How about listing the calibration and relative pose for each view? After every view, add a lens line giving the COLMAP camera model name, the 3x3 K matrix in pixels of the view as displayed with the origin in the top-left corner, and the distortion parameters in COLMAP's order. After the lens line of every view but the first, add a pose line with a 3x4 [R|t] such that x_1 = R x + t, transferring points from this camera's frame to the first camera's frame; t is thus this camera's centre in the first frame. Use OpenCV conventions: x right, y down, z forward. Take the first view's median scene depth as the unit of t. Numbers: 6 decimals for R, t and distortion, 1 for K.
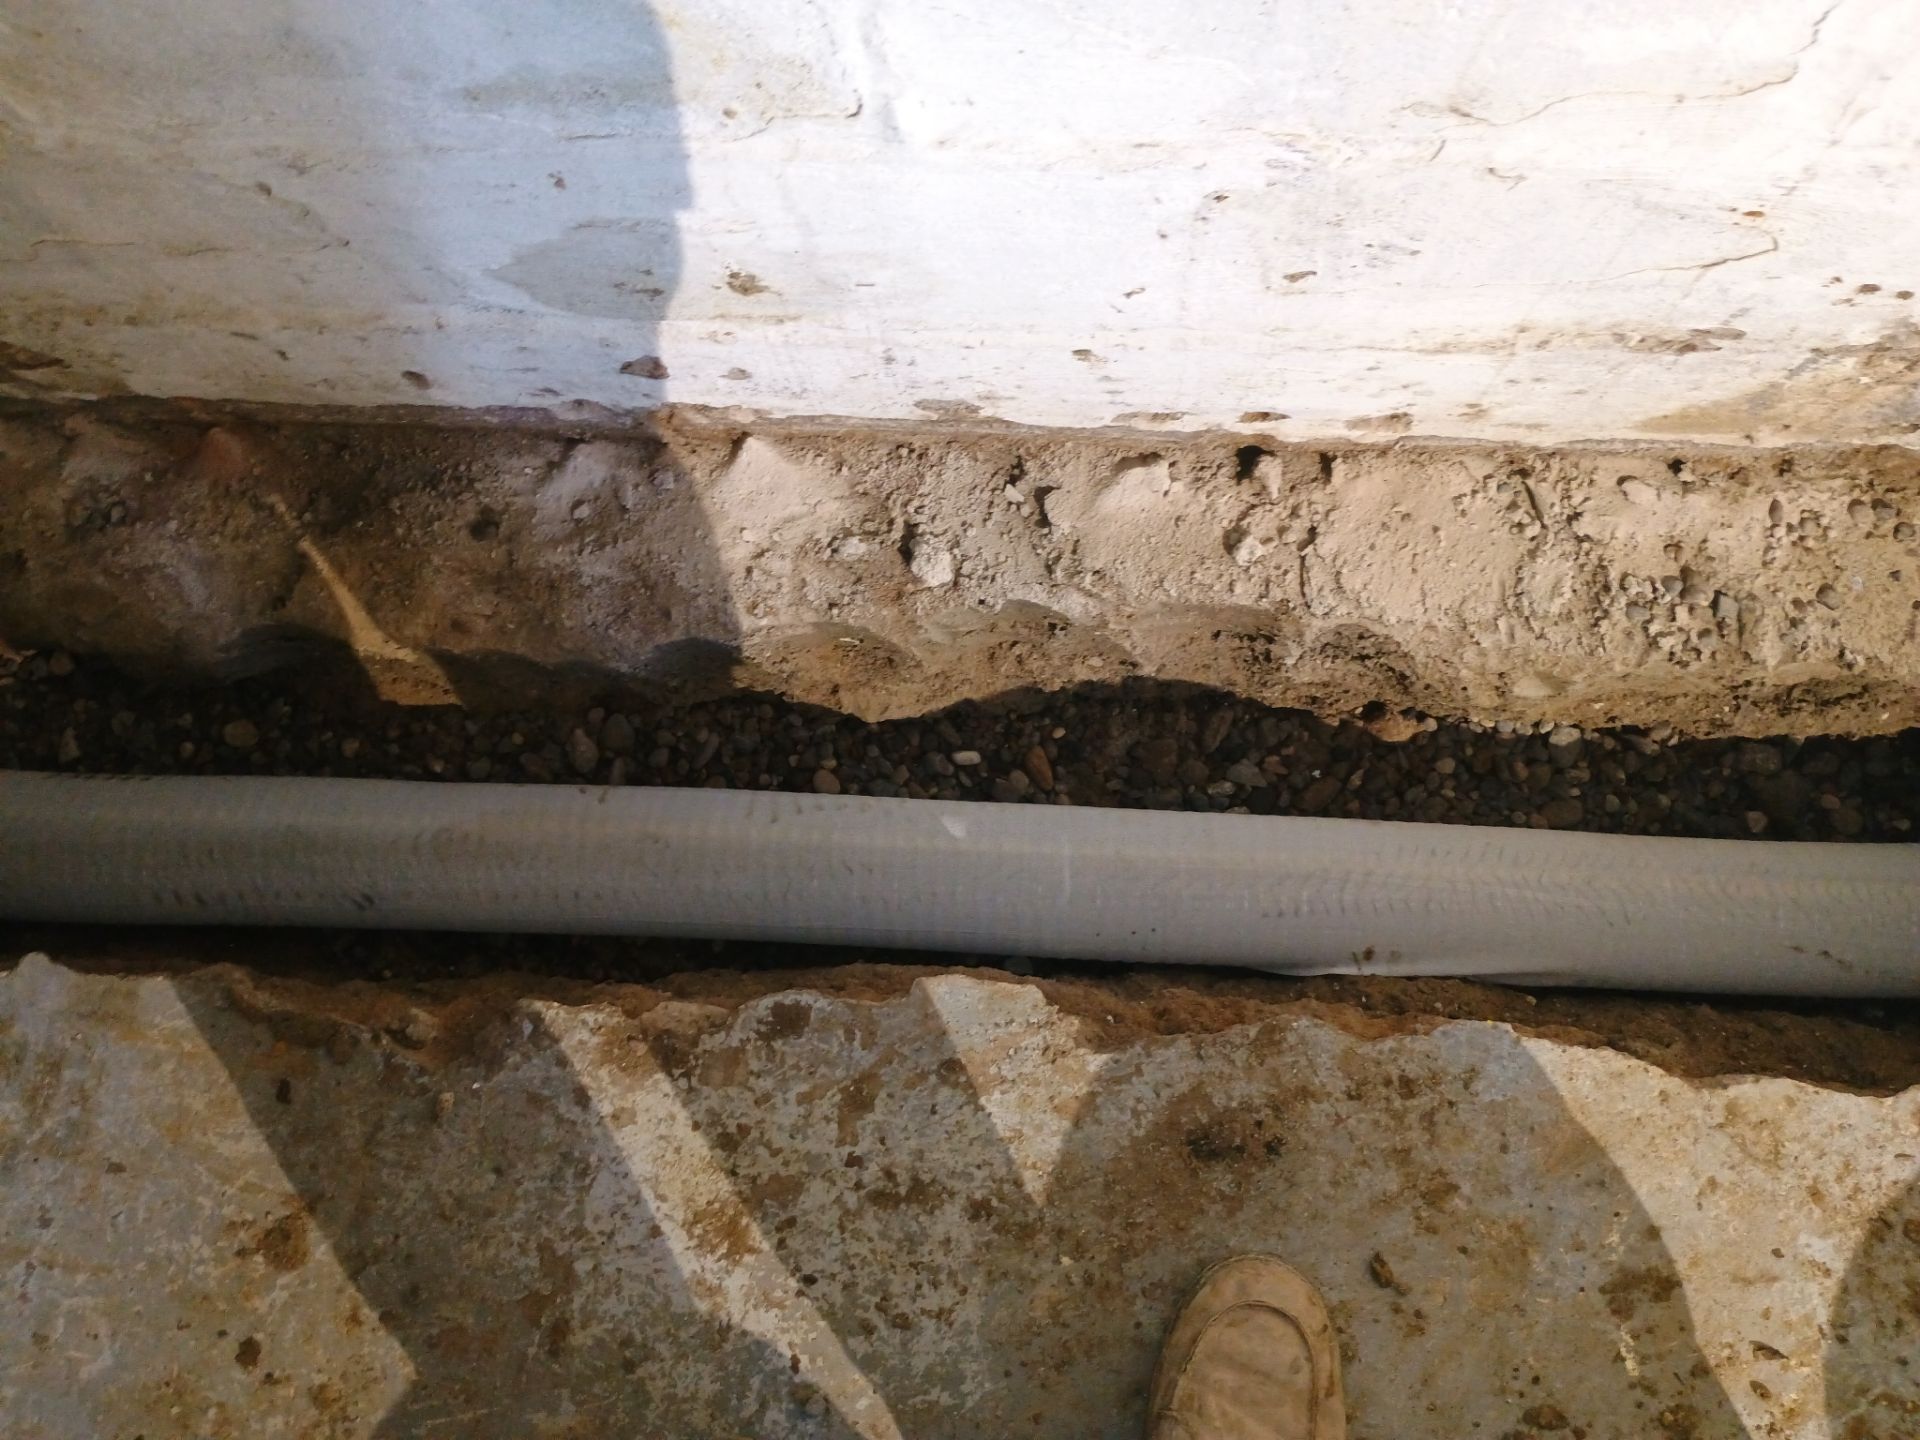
lens RADIAL K [[1689.1, 0, 952.1], [0, 1689.1, 721.3], [0, 0, 1]] dist [0.062297, -0.076953]
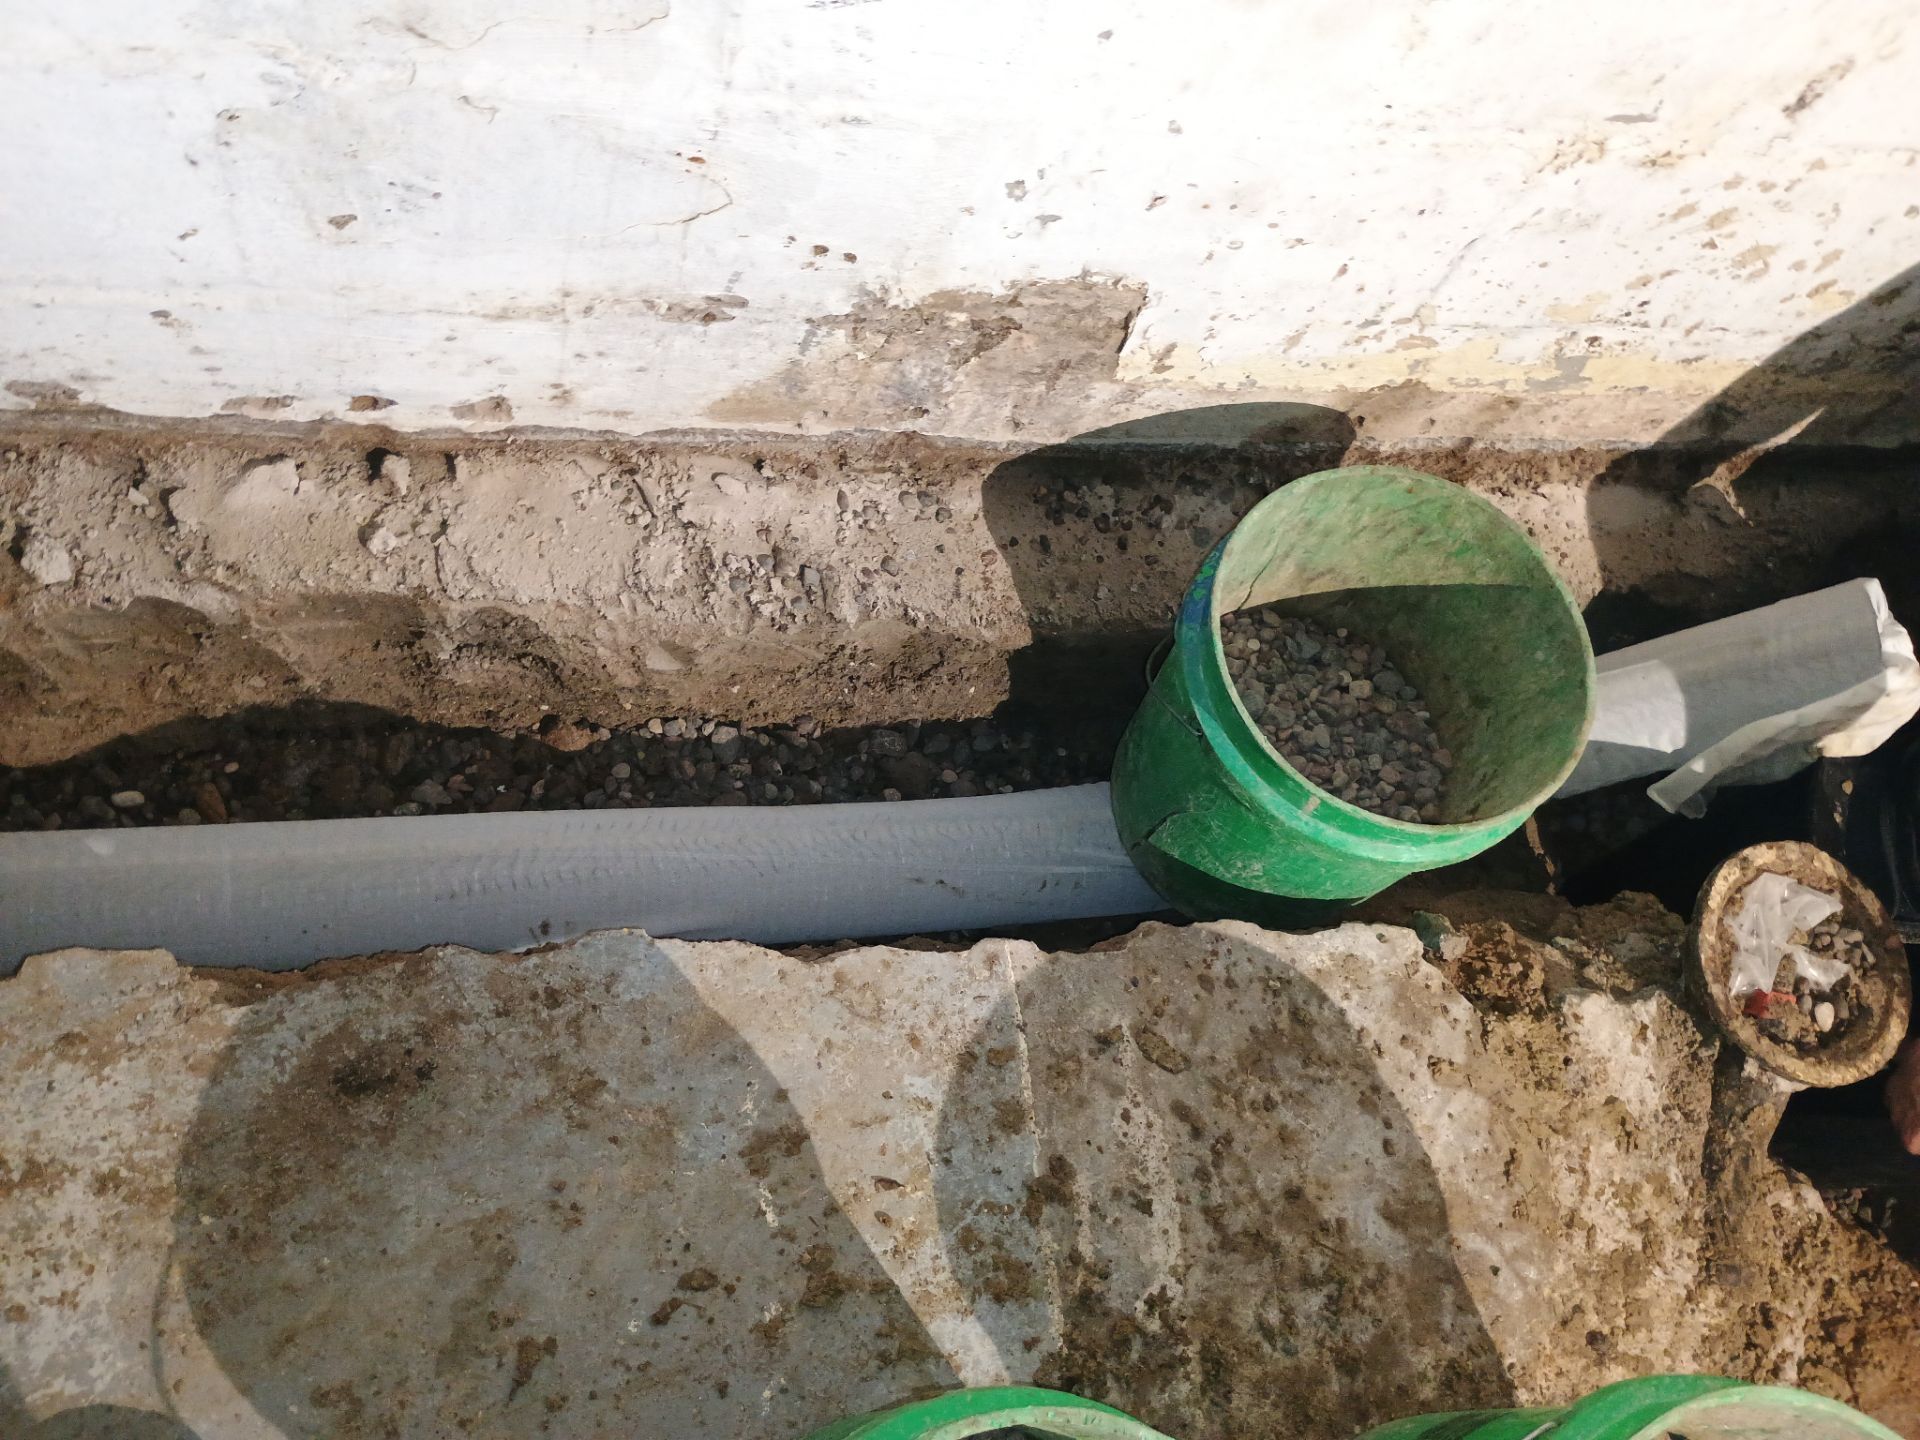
lens RADIAL K [[1689.1, 0, 955.5], [0, 1689.1, 722.4], [0, 0, 1]] dist [0.062297, -0.076953]
pose [[0.932180, -0.059559, 0.357062, 0.133360], [0.121351, 0.980712, -0.153224, 0.238882], [-0.341049, 0.186162, 0.921428, -0.098085]]
